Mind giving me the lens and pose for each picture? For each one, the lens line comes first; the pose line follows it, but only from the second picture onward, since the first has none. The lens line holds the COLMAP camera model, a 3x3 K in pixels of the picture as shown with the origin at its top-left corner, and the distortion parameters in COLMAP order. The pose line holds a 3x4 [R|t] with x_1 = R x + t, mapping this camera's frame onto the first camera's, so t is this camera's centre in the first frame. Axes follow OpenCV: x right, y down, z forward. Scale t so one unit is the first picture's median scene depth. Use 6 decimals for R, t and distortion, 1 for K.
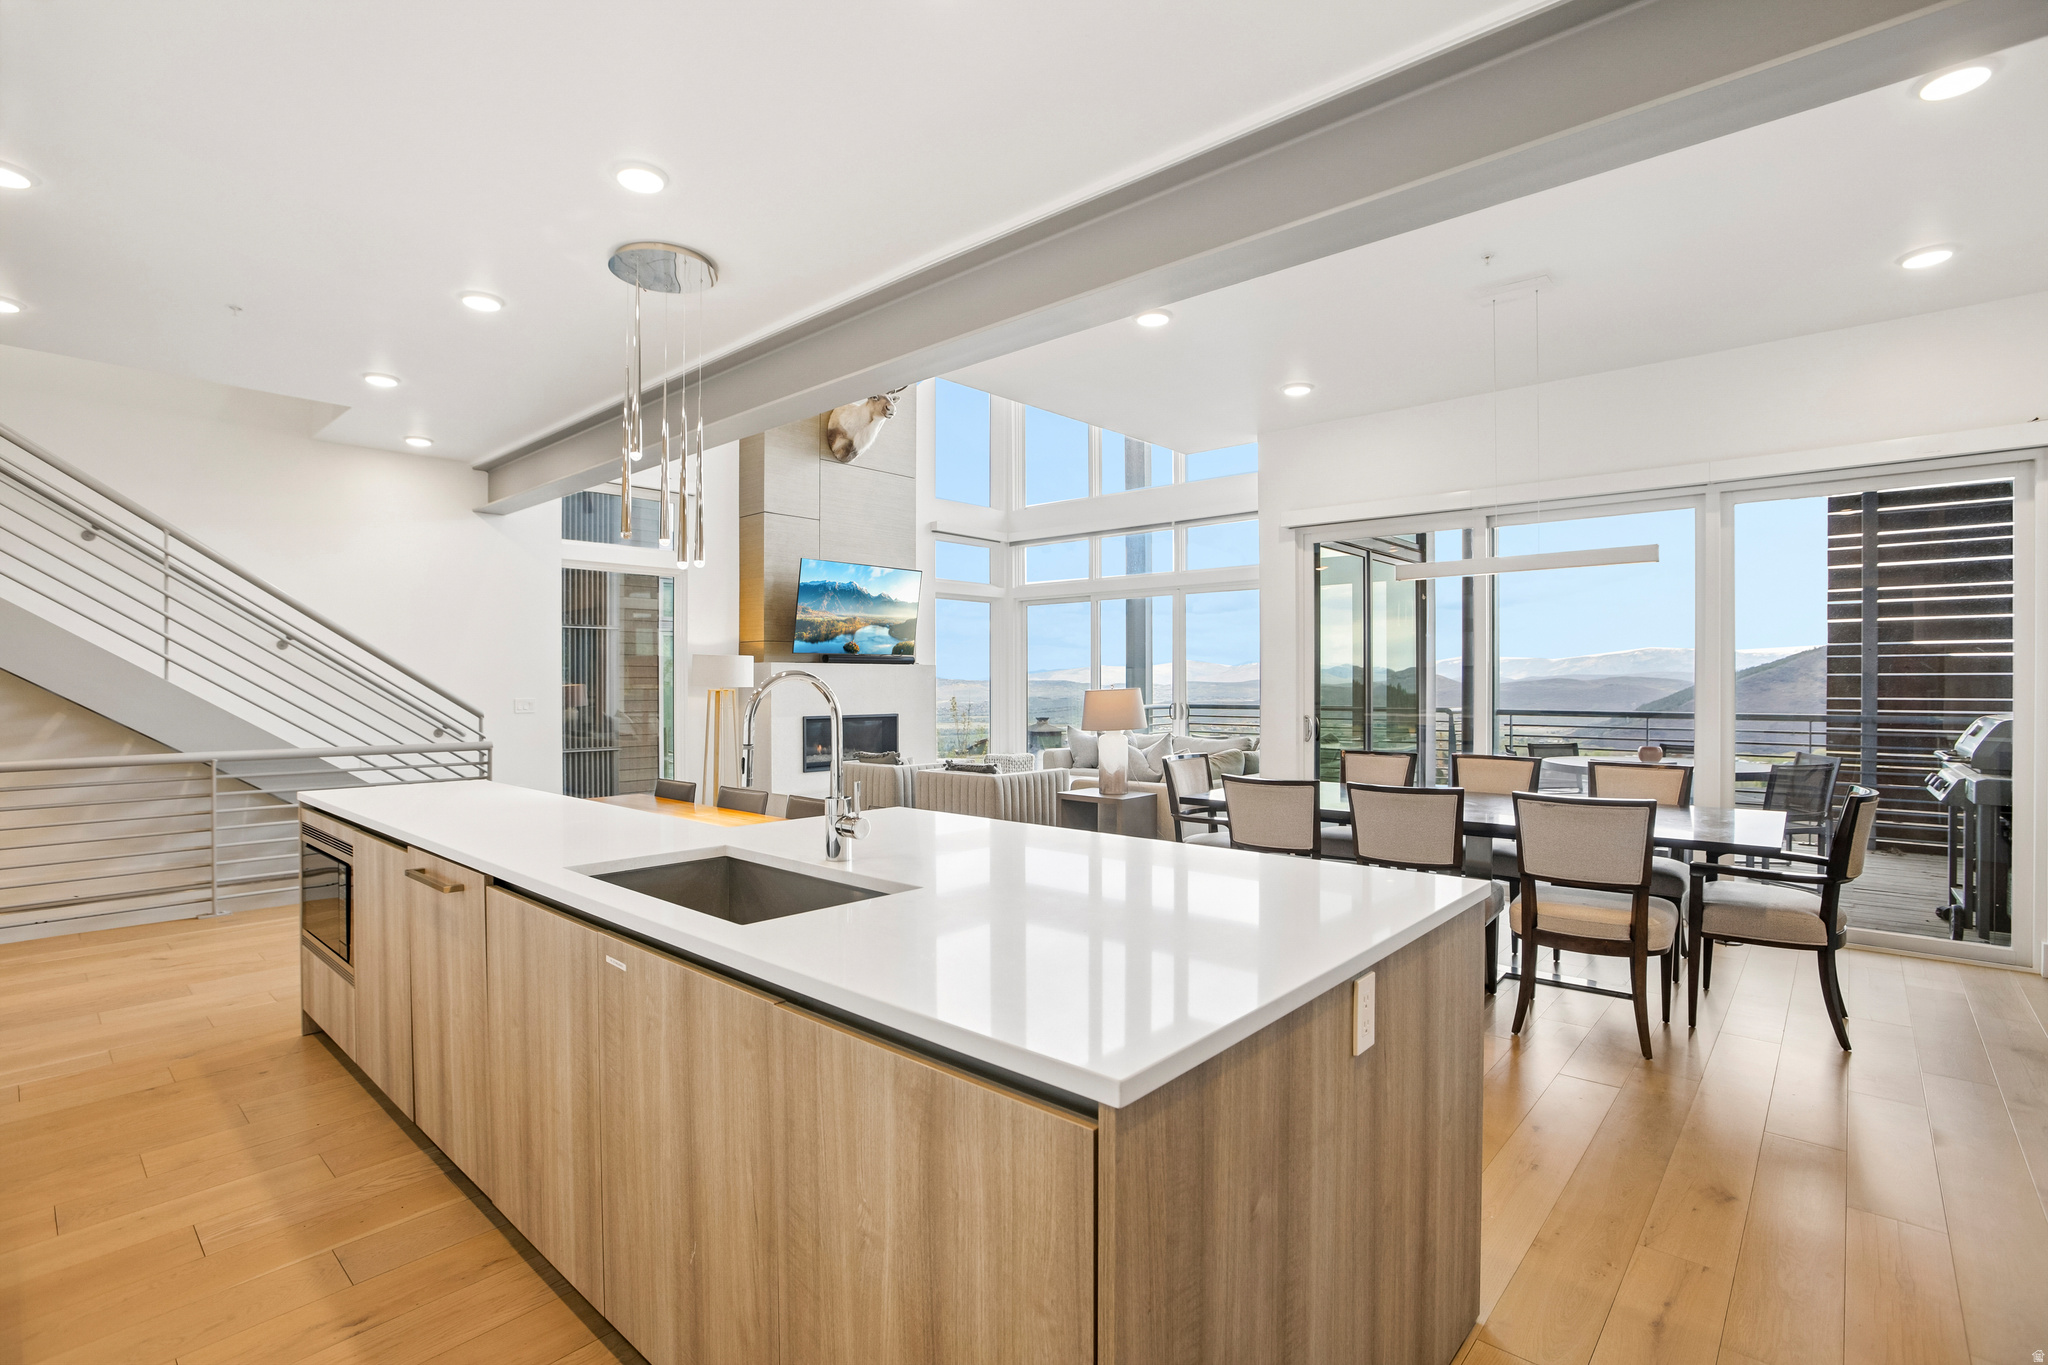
lens RADIAL K [[962.2, 0, 1022.0], [0, 962.2, 685.3], [0, 0, 1]] dist [-0.054933, 0.023075]
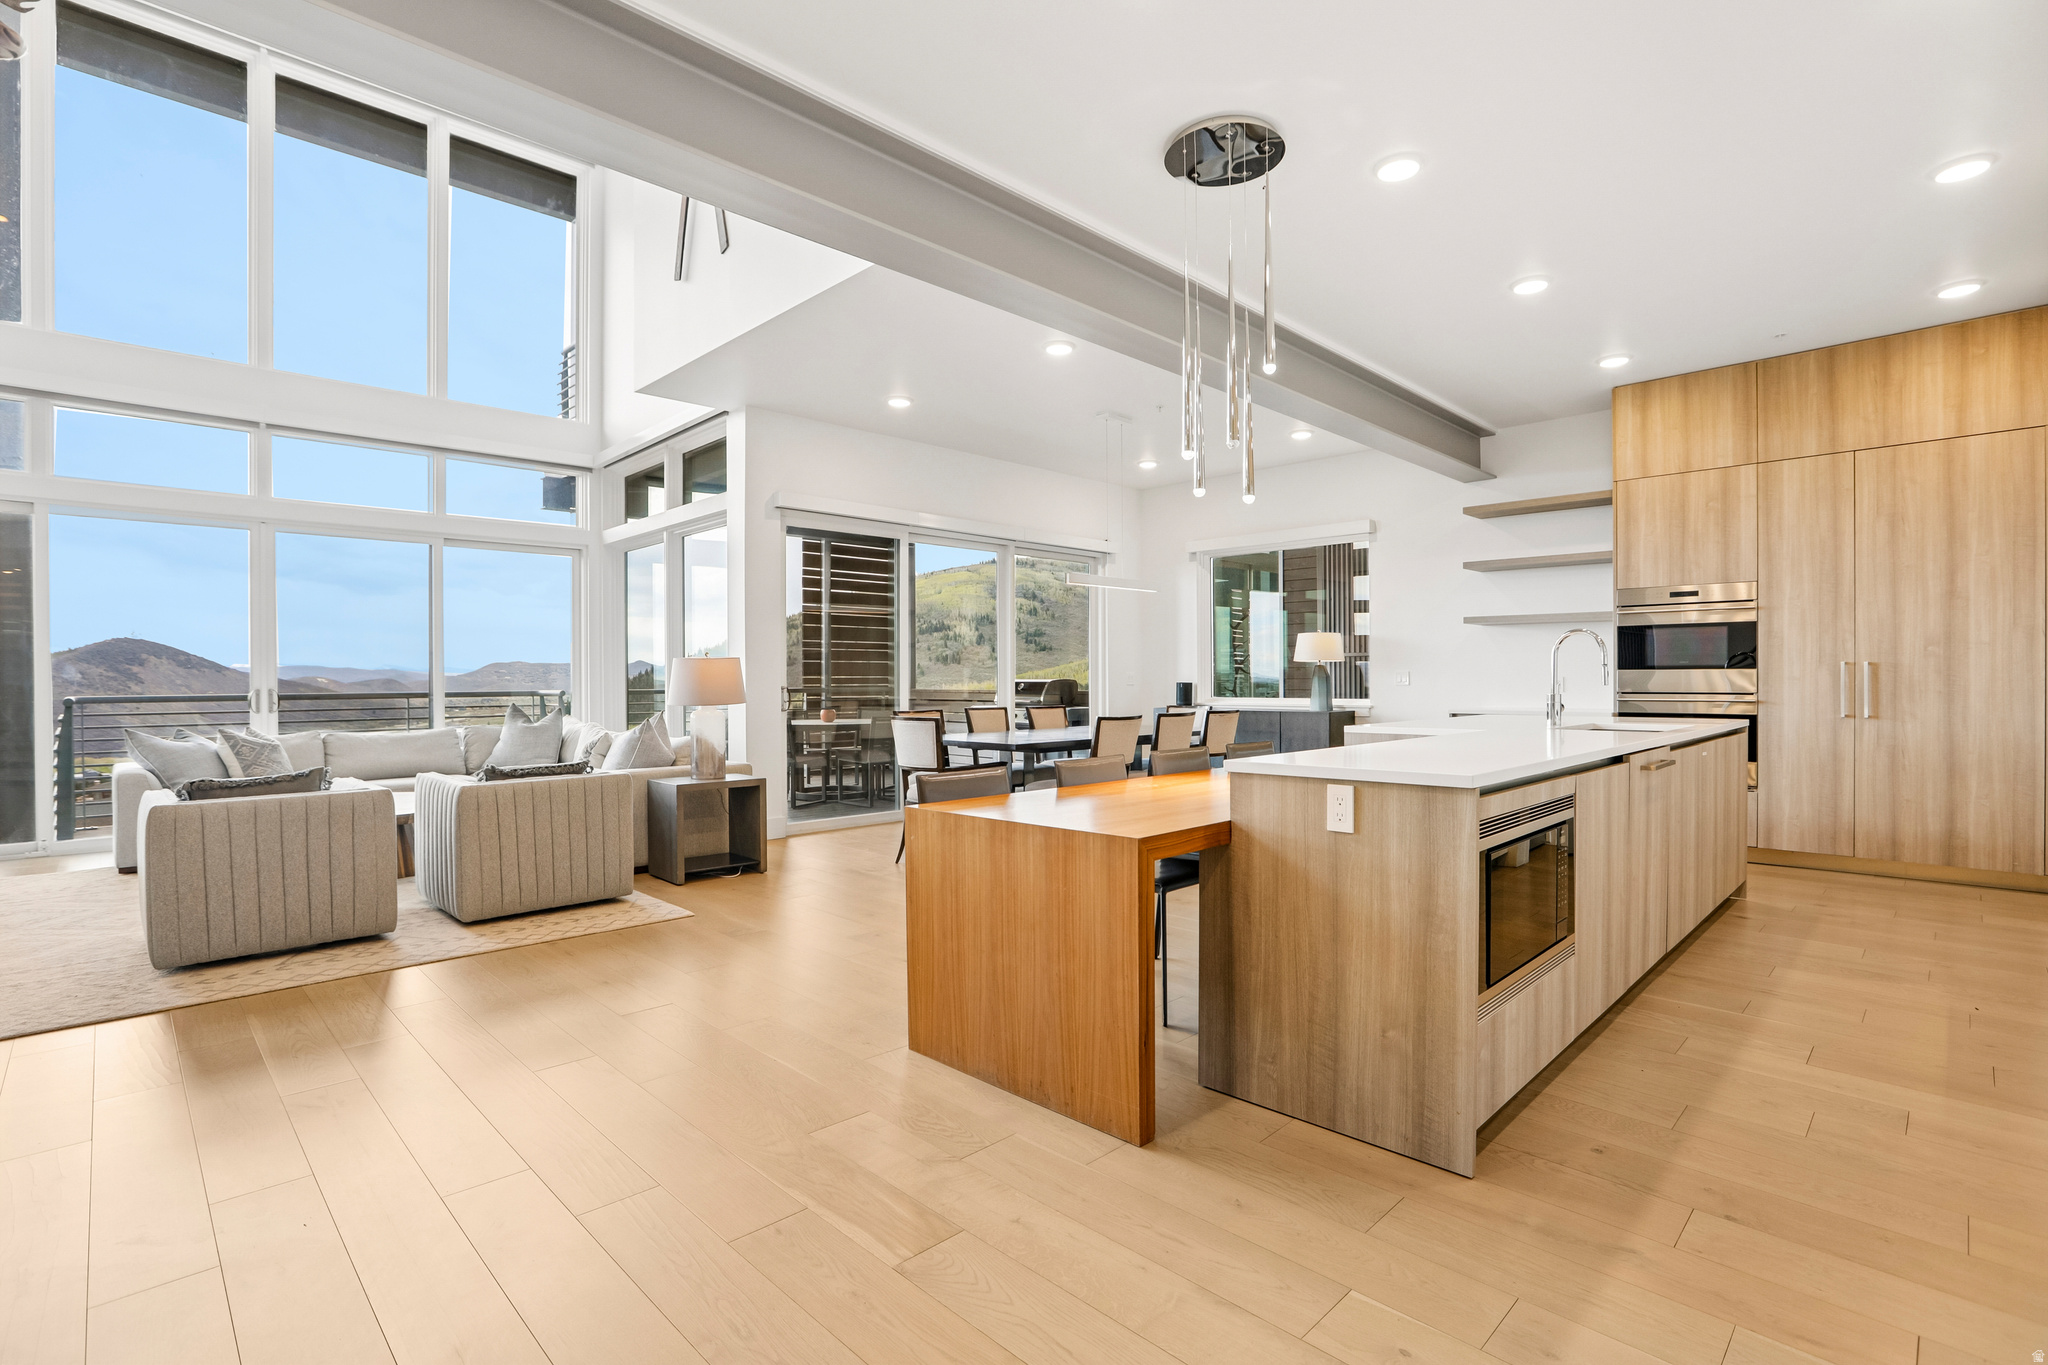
lens RADIAL K [[959.3, 0, 1022.5], [0, 959.3, 685.3], [0, 0, 1]] dist [-0.057288, 0.024502]
pose [[0.058948, -0.004236, 0.998252, -0.524641], [0.008572, 0.999956, 0.003737, 0.020018], [-0.998224, 0.008337, 0.058982, 0.473420]]
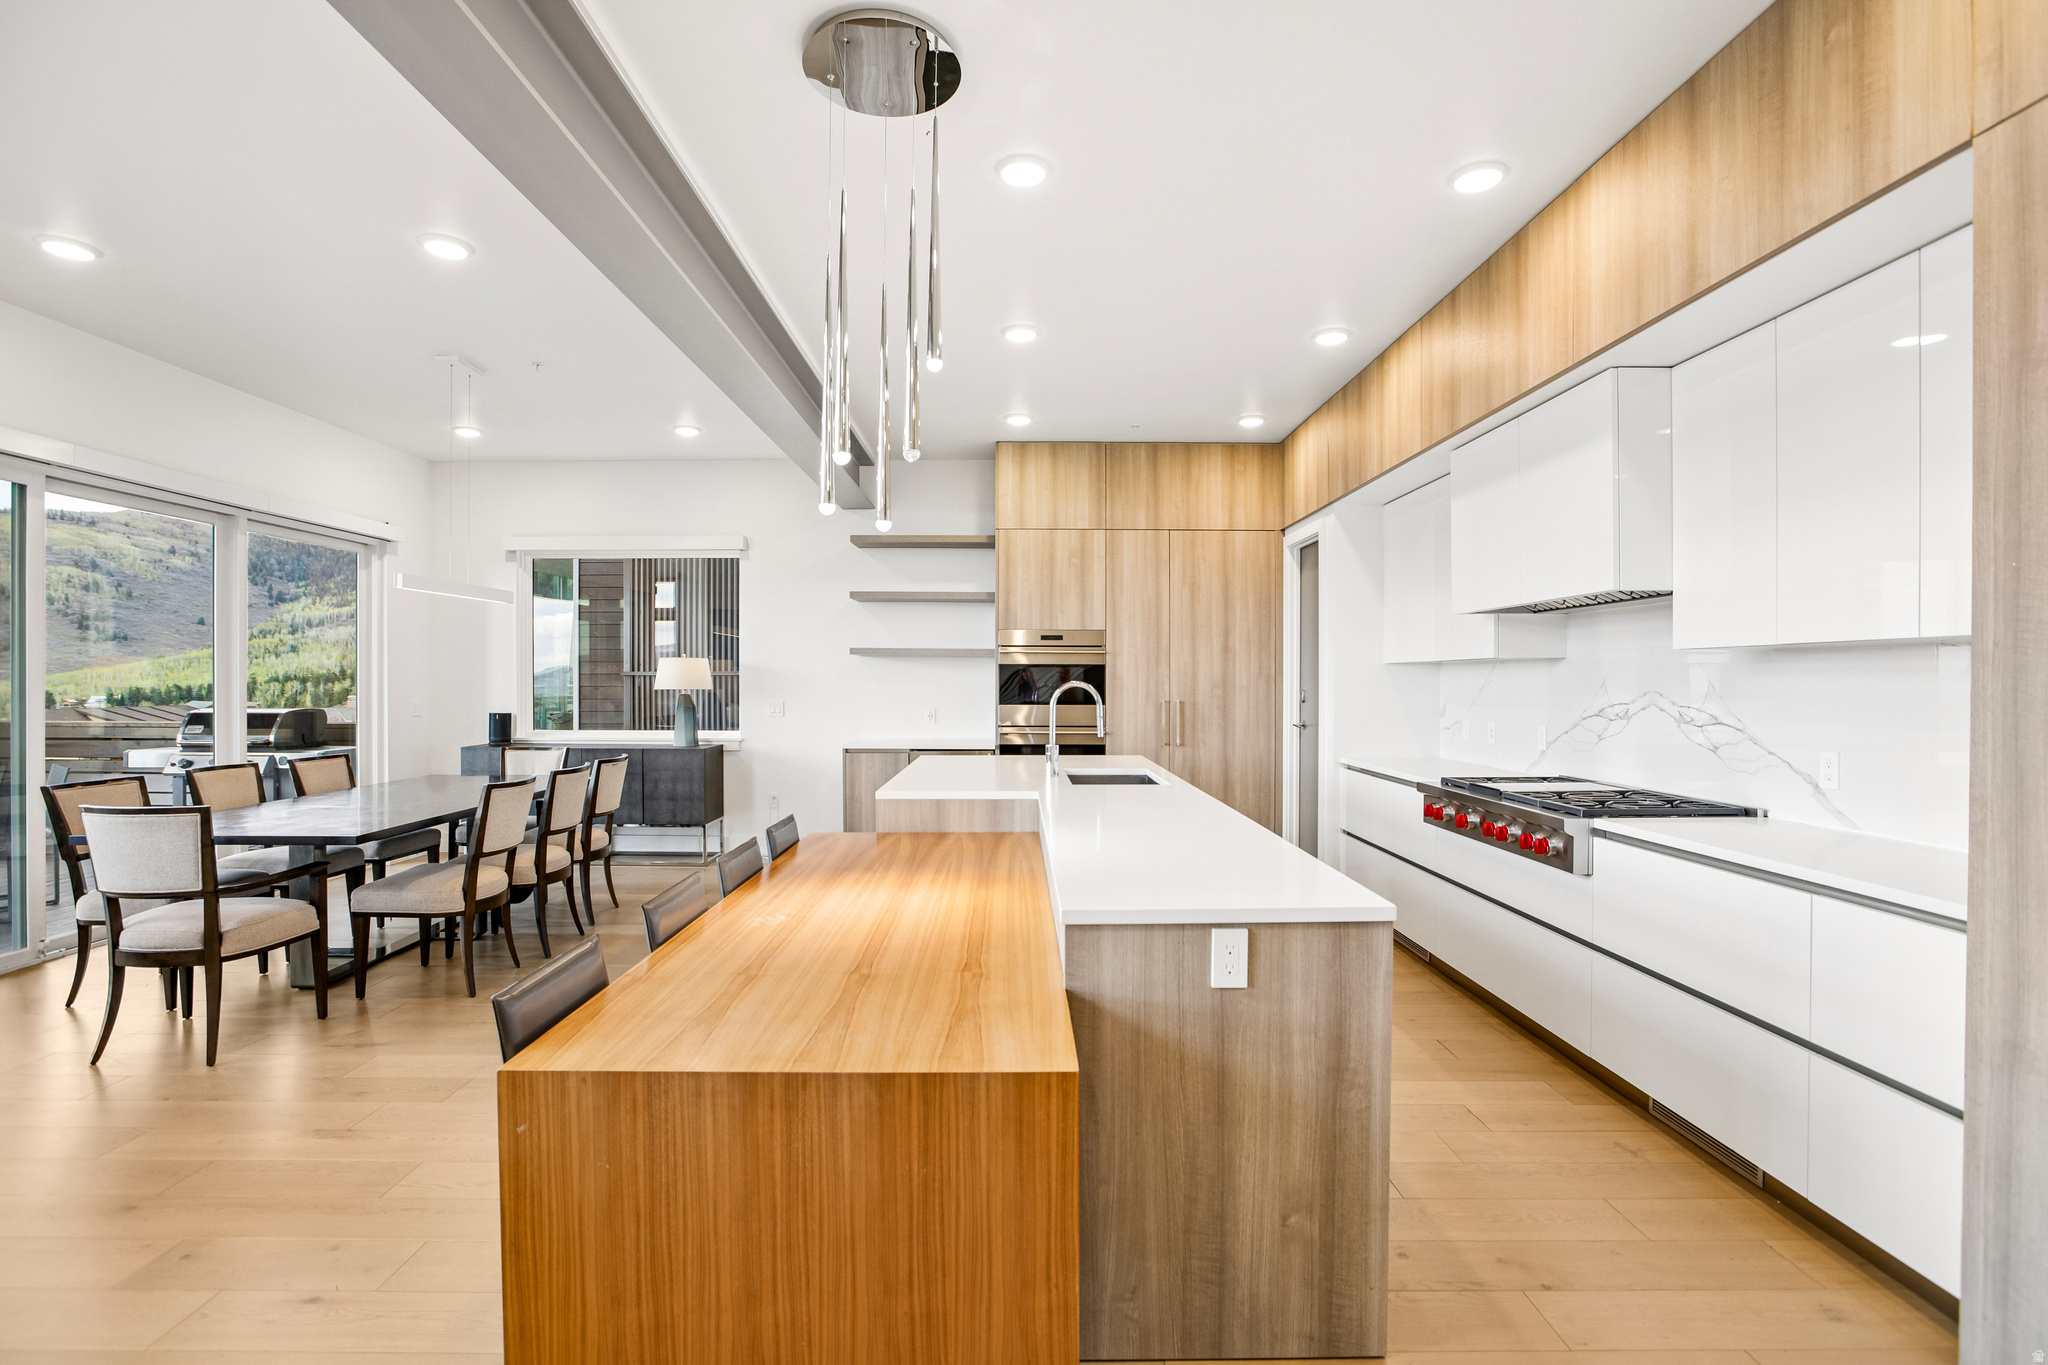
lens RADIAL K [[962.2, 0, 1022.0], [0, 962.2, 685.3], [0, 0, 1]] dist [-0.054933, 0.023075]
pose [[-0.672194, -0.002525, 0.740371, -0.389827], [0.003513, 0.999972, 0.006600, -0.004240], [-0.740367, 0.007038, -0.672167, 0.570198]]
